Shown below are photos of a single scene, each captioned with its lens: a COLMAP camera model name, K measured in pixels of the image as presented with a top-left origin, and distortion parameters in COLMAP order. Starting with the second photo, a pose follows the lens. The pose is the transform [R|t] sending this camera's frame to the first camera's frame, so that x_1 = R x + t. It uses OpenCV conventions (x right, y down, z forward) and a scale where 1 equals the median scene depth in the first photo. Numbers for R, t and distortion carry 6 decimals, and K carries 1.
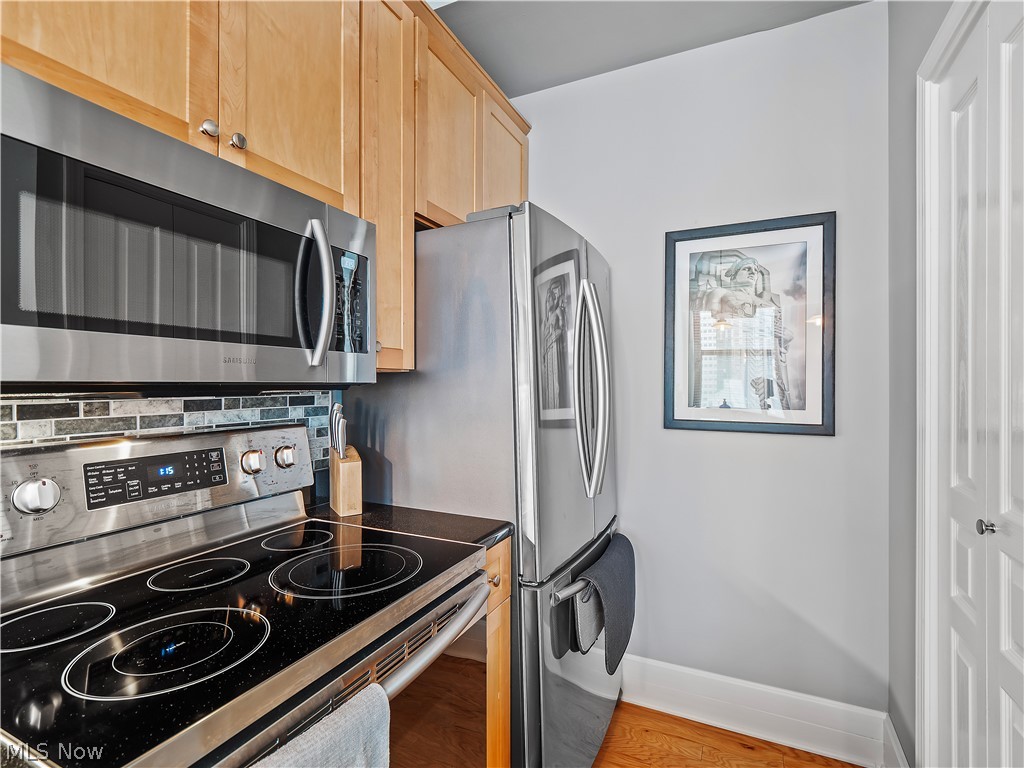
lens RADIAL K [[504.2, 0, 513.2], [0, 504.2, 381.0], [0, 0, 1]] dist [-0.000281, -0.000140]
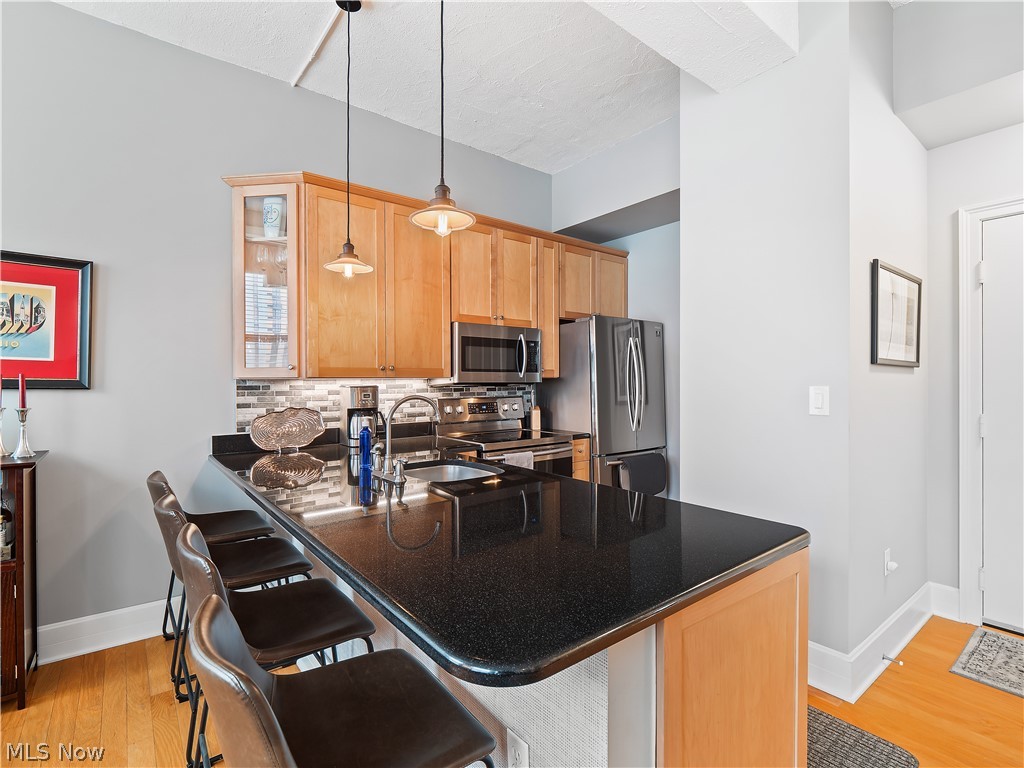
lens RADIAL K [[498.9, 0, 516.8], [0, 498.9, 384.6], [0, 0, 1]] dist [0.000590, -0.000247]
pose [[0.900342, 0.000187, -0.435183, 0.912818], [0.004961, 0.999931, 0.010694, -0.015427], [0.435155, -0.011787, 0.900278, -1.790864]]
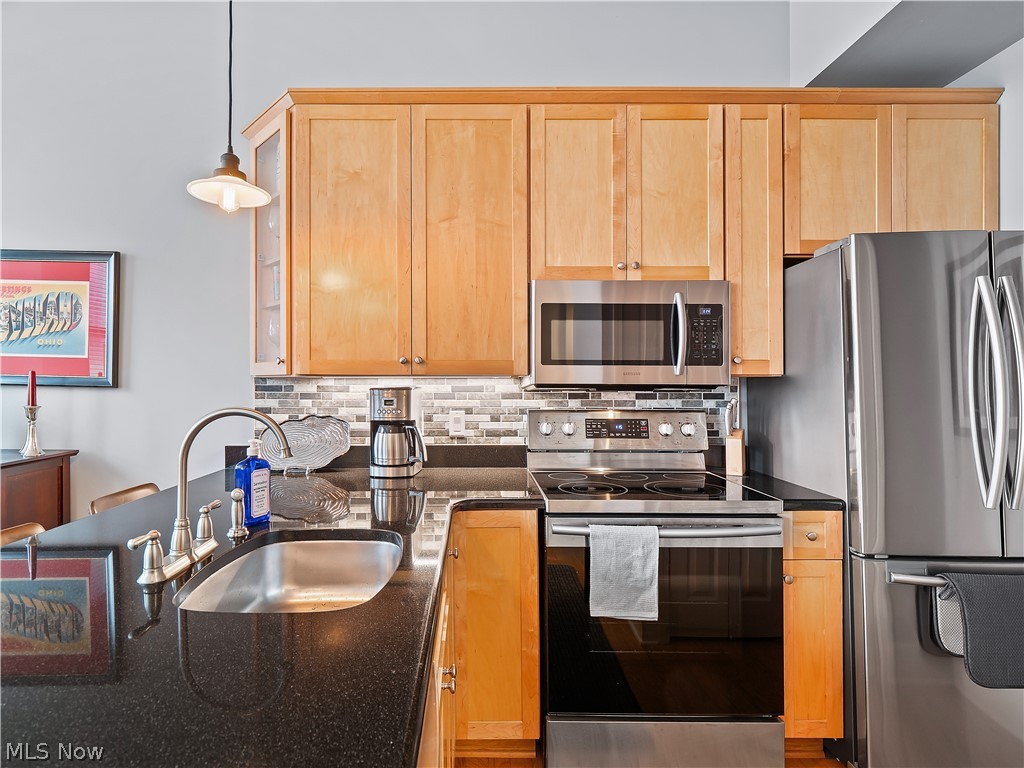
lens RADIAL K [[521.8, 0, 467.8], [0, 521.8, 379.1], [0, 0, 1]] dist [0.000897, -0.000398]
pose [[0.422557, -0.003938, -0.906328, 0.846110], [0.000596, 0.999992, -0.004067, -0.007098], [0.906336, 0.001178, 0.422556, -0.394845]]
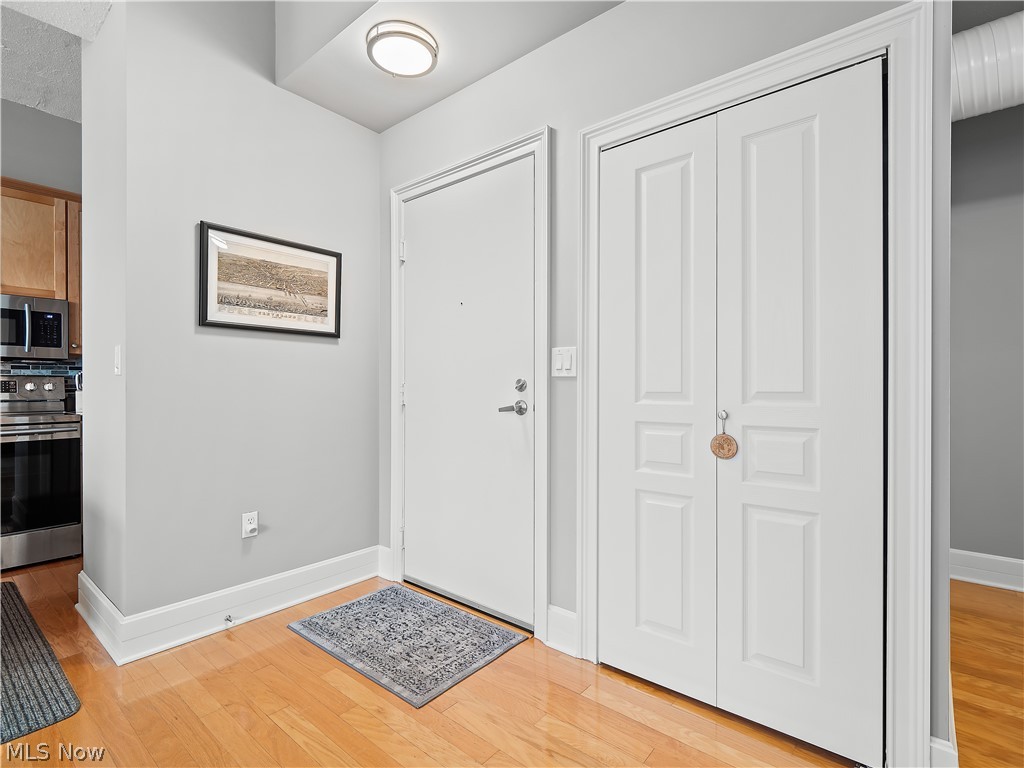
lens RADIAL K [[498.9, 0, 516.8], [0, 498.9, 384.6], [0, 0, 1]] dist [0.000590, -0.000247]
pose [[0.972030, -0.000416, -0.234857, 2.819312], [0.001548, 0.999988, 0.004635, 0.140131], [0.234852, -0.004869, 0.972019, -1.094950]]
